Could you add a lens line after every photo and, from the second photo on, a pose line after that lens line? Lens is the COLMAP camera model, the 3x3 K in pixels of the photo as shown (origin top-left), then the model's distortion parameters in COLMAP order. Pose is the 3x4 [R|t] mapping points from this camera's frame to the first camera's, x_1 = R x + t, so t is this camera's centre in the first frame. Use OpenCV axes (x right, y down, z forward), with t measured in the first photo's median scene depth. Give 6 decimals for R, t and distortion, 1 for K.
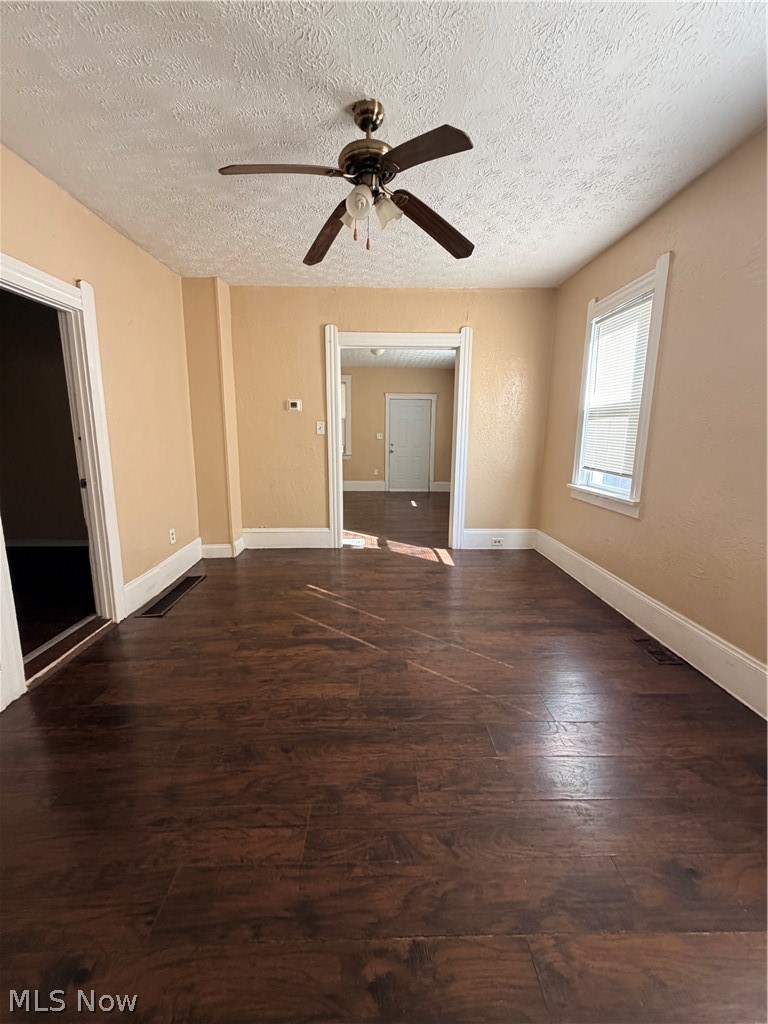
lens RADIAL K [[409.4, 0, 383.9], [0, 409.4, 513.0], [0, 0, 1]] dist [0.000625, 0.000250]
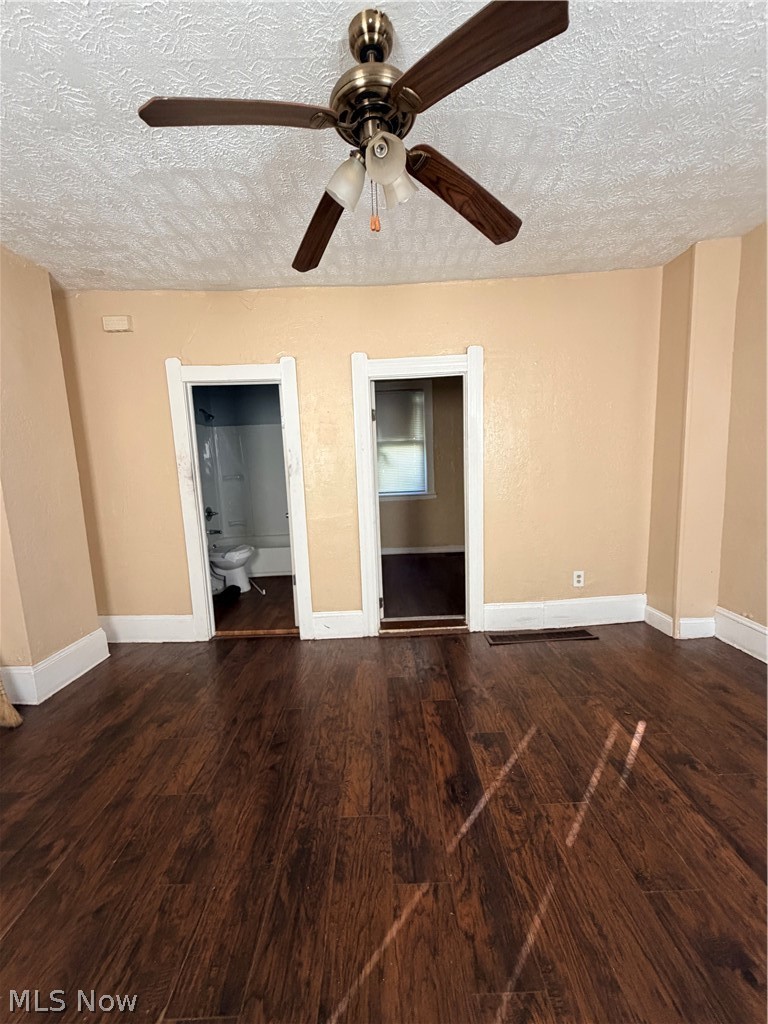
lens RADIAL K [[409.4, 0, 384.6], [0, 409.4, 513.4], [0, 0, 1]] dist [0.000625, 0.000250]
pose [[-0.020351, 0.134445, -0.990712, 0.481433], [-0.152475, 0.978909, 0.135975, -0.187791], [0.988098, 0.153826, 0.000578, 0.738866]]
